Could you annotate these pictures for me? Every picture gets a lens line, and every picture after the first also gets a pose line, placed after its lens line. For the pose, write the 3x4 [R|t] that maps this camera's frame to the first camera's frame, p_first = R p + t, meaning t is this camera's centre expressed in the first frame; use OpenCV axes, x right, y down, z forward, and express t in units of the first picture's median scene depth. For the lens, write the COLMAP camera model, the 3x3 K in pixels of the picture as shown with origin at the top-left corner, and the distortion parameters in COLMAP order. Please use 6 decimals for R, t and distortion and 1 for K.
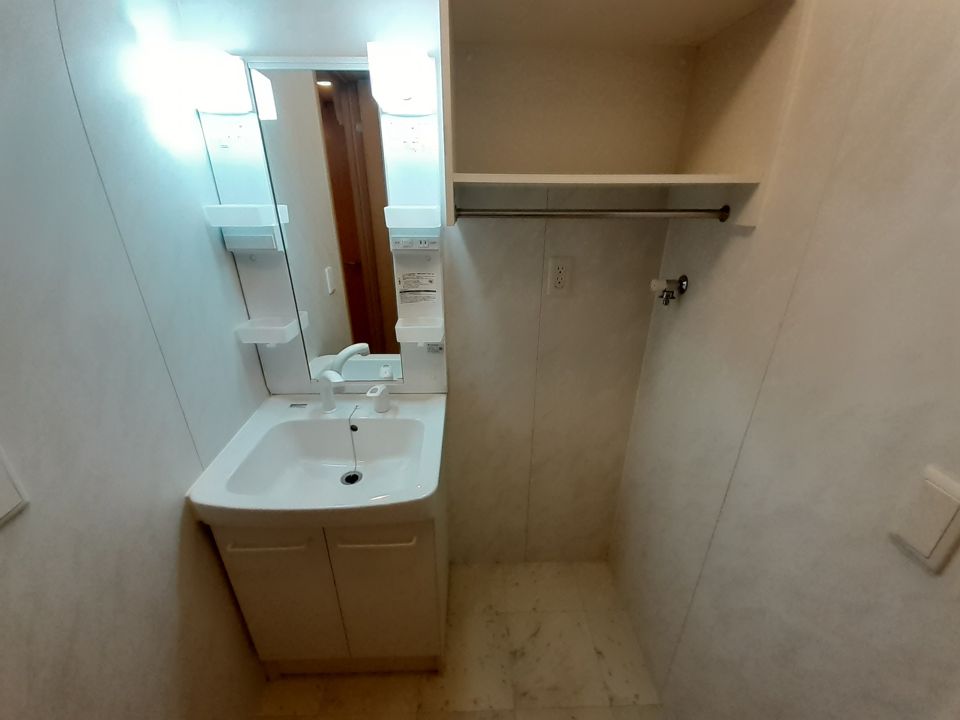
lens RADIAL K [[382.9, 0, 483.0], [0, 382.9, 355.6], [0, 0, 1]] dist [-0.006436, -0.001391]
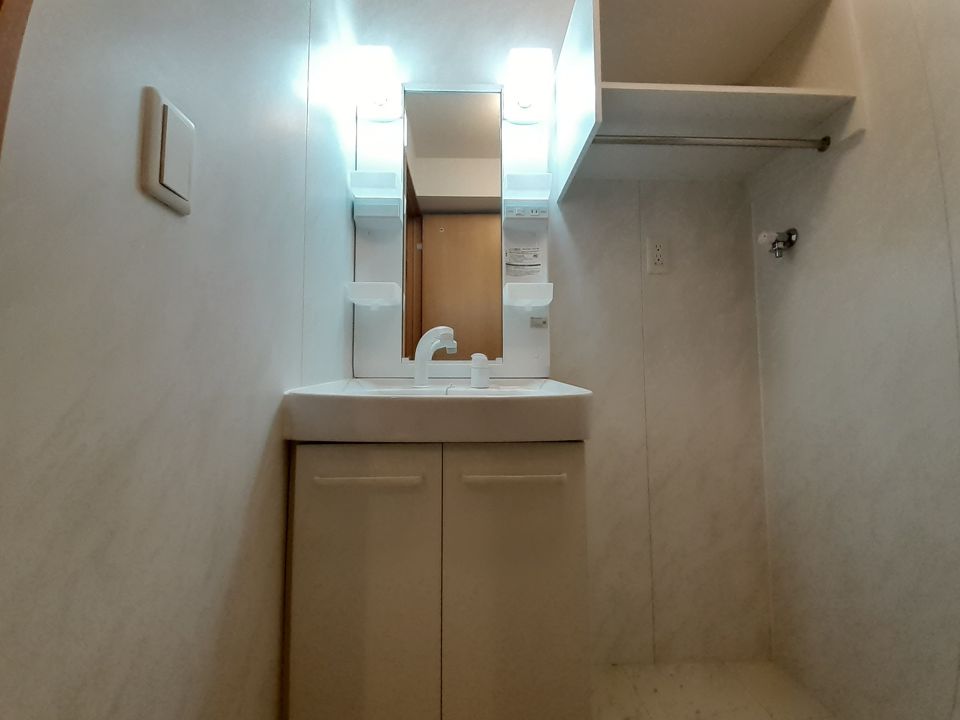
lens RADIAL K [[382.9, 0, 474.3], [0, 382.9, 356.3], [0, 0, 1]] dist [-0.006436, -0.001391]
pose [[0.999892, -0.006062, -0.013394, -0.288357], [-0.000702, 0.890309, -0.455357, 0.516674], [0.014686, 0.455317, 0.890208, 0.200353]]
